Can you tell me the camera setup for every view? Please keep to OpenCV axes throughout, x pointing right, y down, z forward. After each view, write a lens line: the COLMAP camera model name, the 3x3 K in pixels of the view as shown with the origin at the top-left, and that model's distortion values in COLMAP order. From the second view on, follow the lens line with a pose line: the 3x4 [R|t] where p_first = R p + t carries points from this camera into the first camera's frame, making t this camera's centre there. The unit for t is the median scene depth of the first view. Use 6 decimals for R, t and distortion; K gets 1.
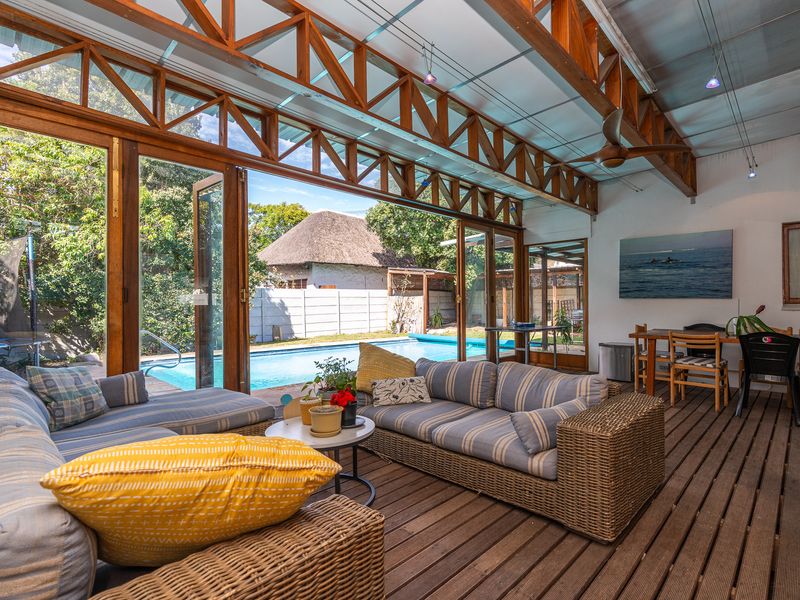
lens RADIAL K [[403.6, 0, 395.2], [0, 403.6, 301.2], [0, 0, 1]] dist [-0.011273, 0.003992]
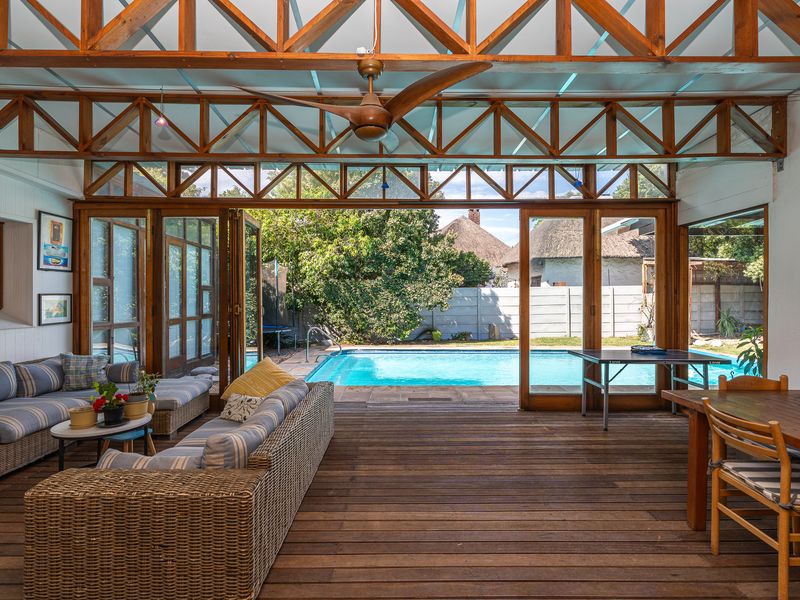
lens RADIAL K [[403.6, 0, 396.4], [0, 403.6, 299.7], [0, 0, 1]] dist [-0.011273, 0.003992]
pose [[0.725233, 0.004743, -0.688487, 0.372713], [0.002465, 0.999952, 0.009485, -0.018654], [0.688499, -0.008576, 0.725187, 0.166266]]
